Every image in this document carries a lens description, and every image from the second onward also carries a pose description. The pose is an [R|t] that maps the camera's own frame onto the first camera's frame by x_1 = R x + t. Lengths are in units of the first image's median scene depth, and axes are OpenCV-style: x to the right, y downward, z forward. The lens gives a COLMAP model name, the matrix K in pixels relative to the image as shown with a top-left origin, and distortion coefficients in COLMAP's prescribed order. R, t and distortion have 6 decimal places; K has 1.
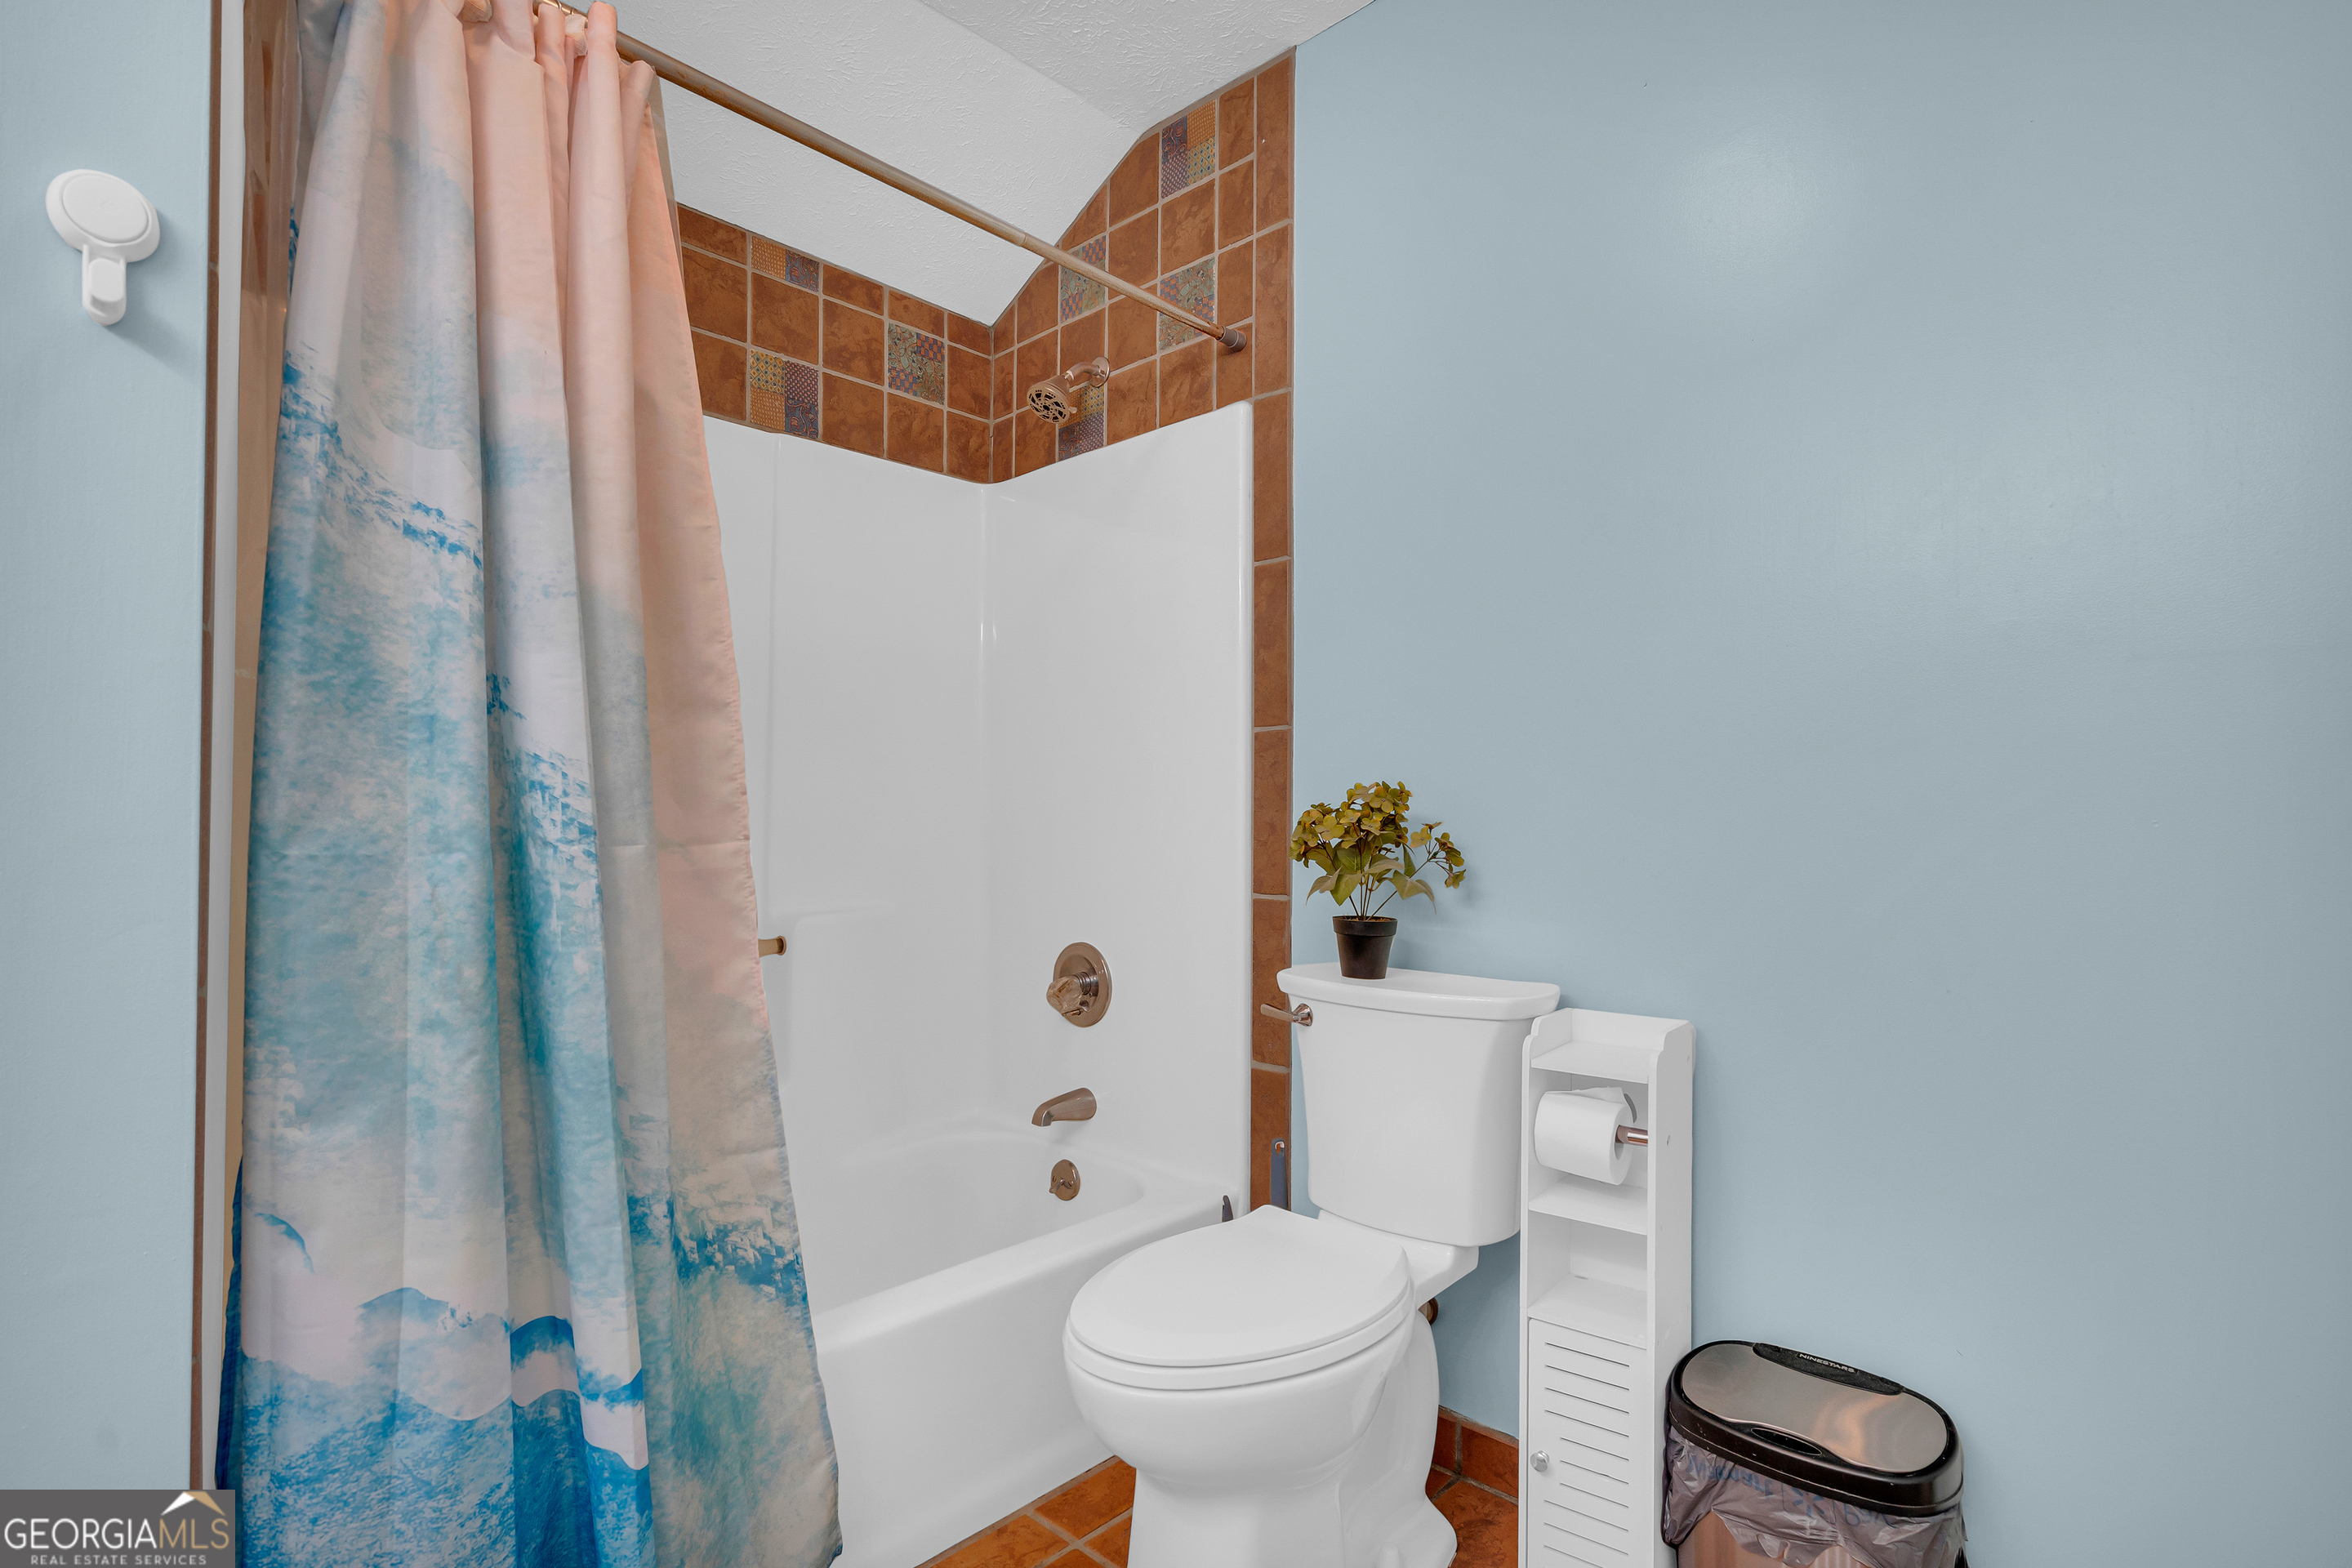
lens RADIAL K [[1126.3, 0, 1171.2], [0, 1126.3, 798.5], [0, 0, 1]] dist [-0.002171, 0.000126]
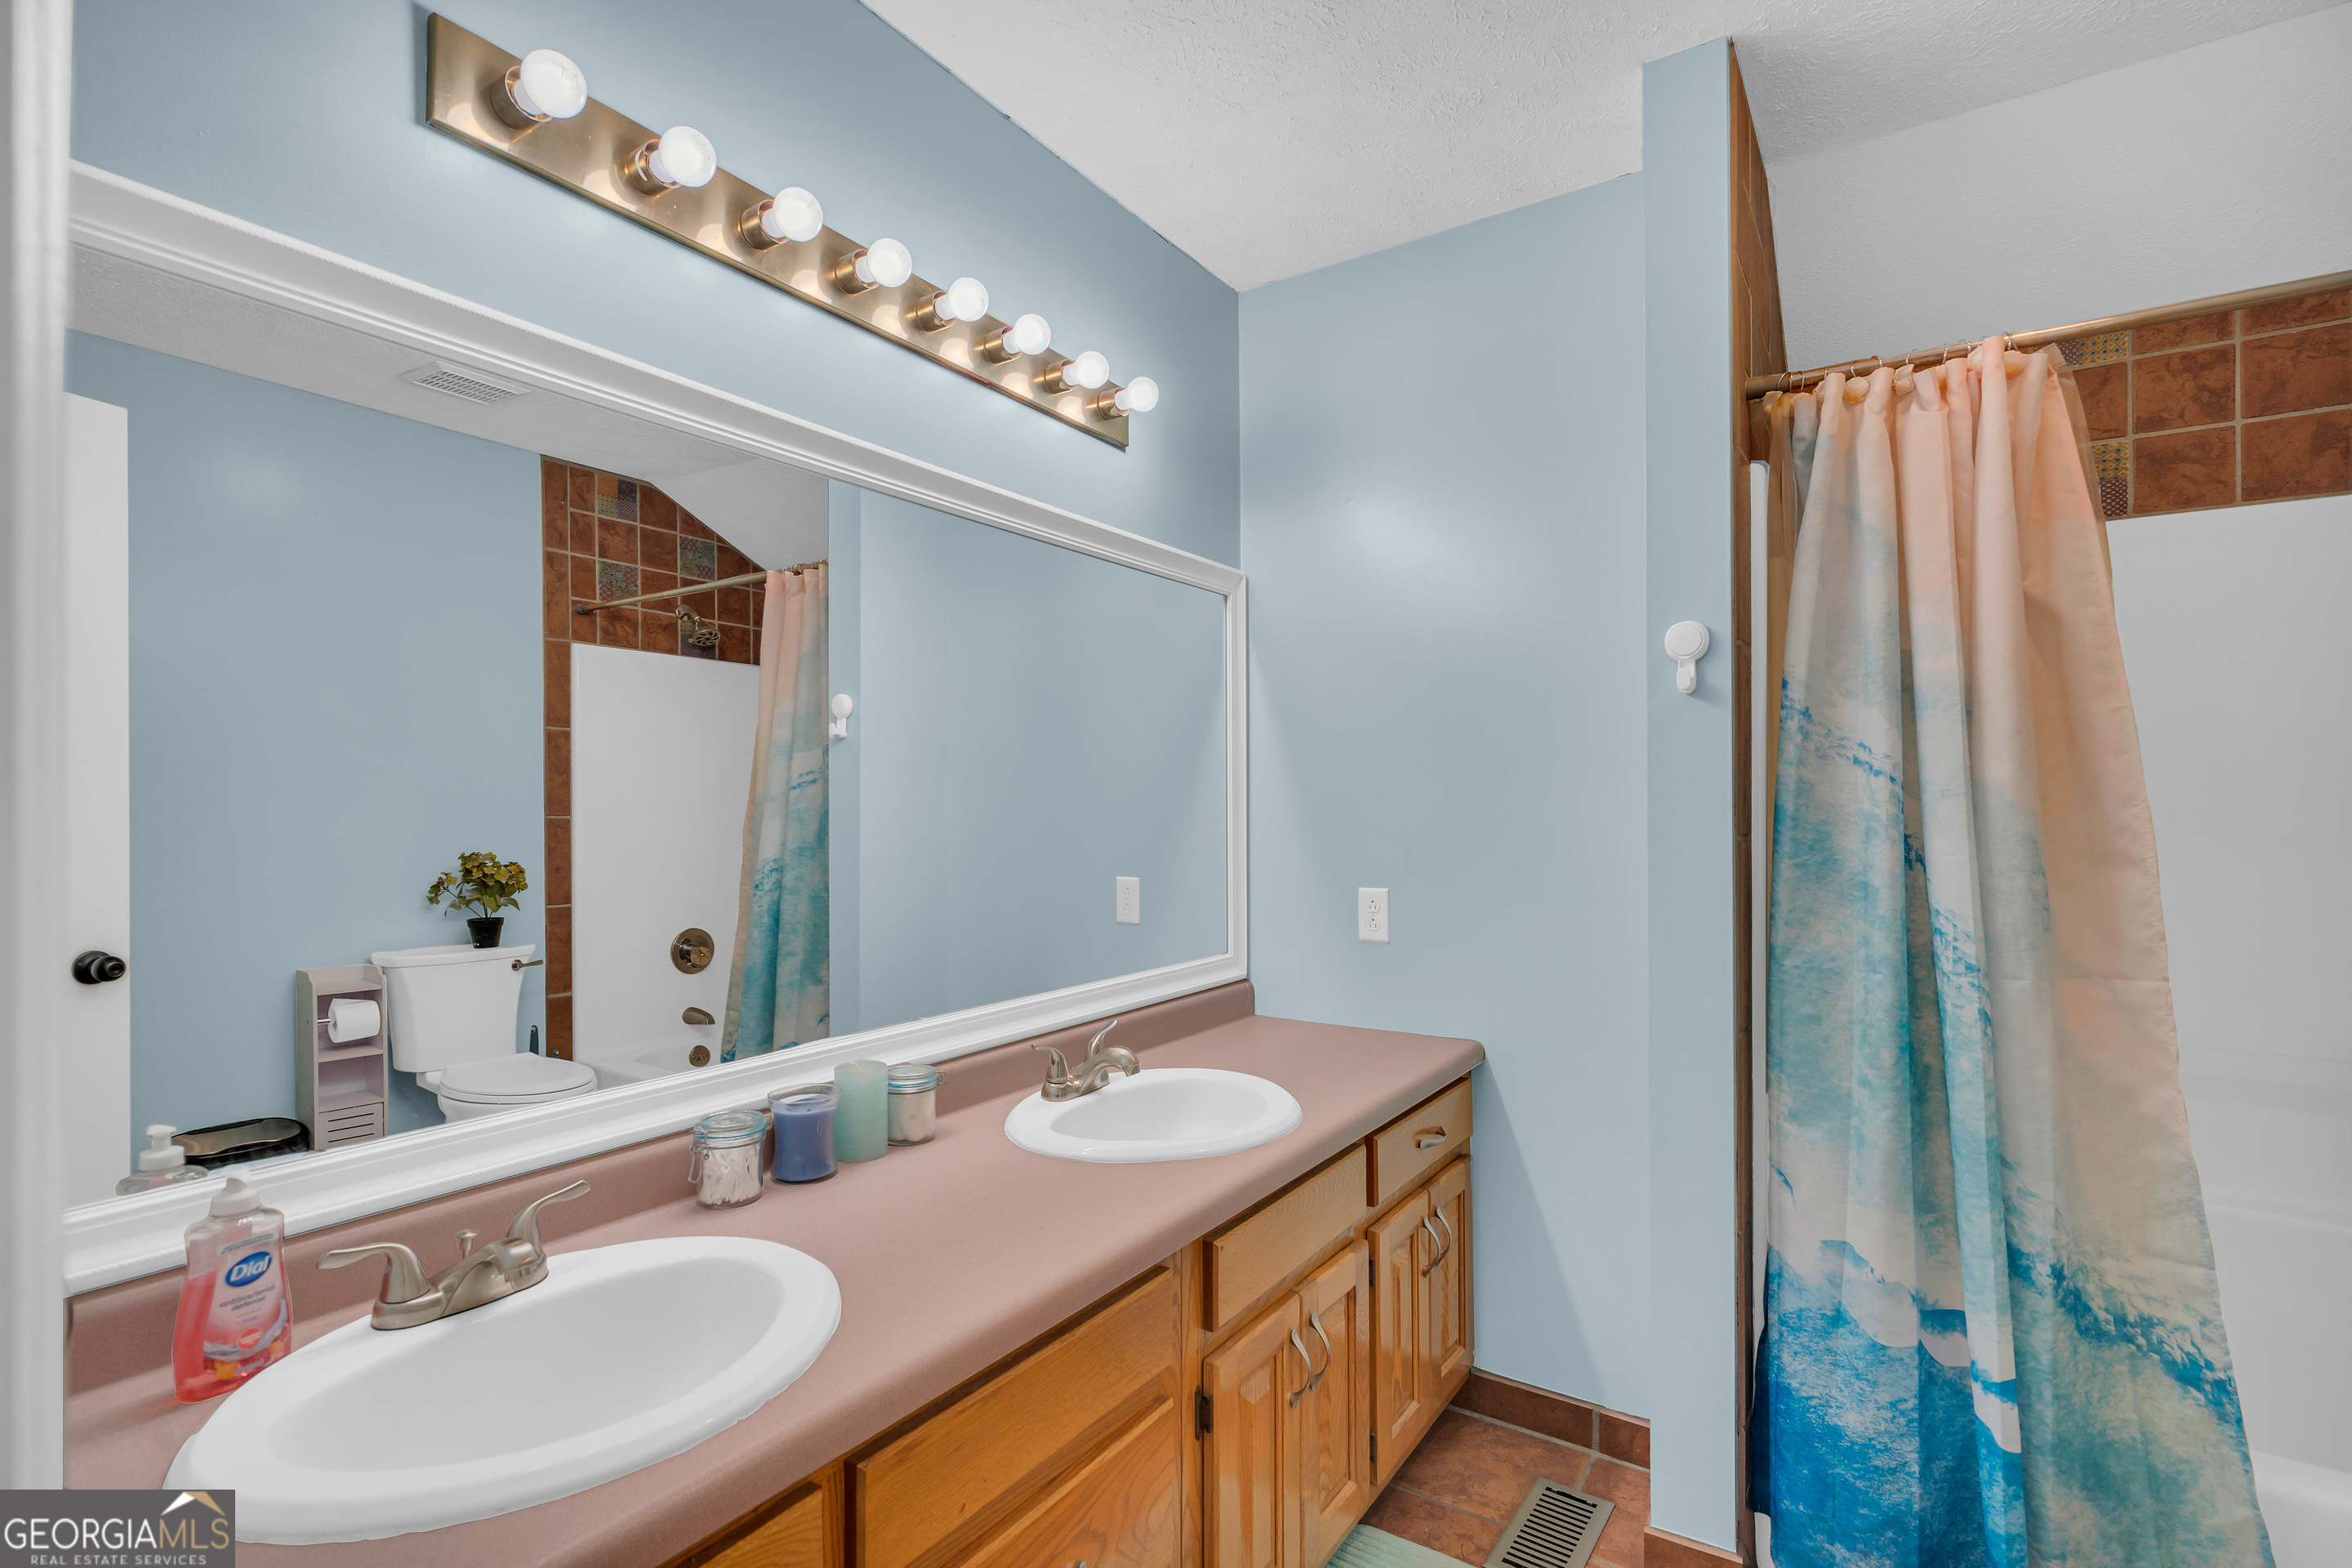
lens RADIAL K [[1126.3, 0, 1174.6], [0, 1126.3, 791.5], [0, 0, 1]] dist [-0.002171, 0.000126]
pose [[0.176265, -0.005140, -0.984329, 0.684824], [0.016343, 0.999864, -0.002295, -0.205598], [0.984207, -0.015682, 0.176325, -0.204048]]
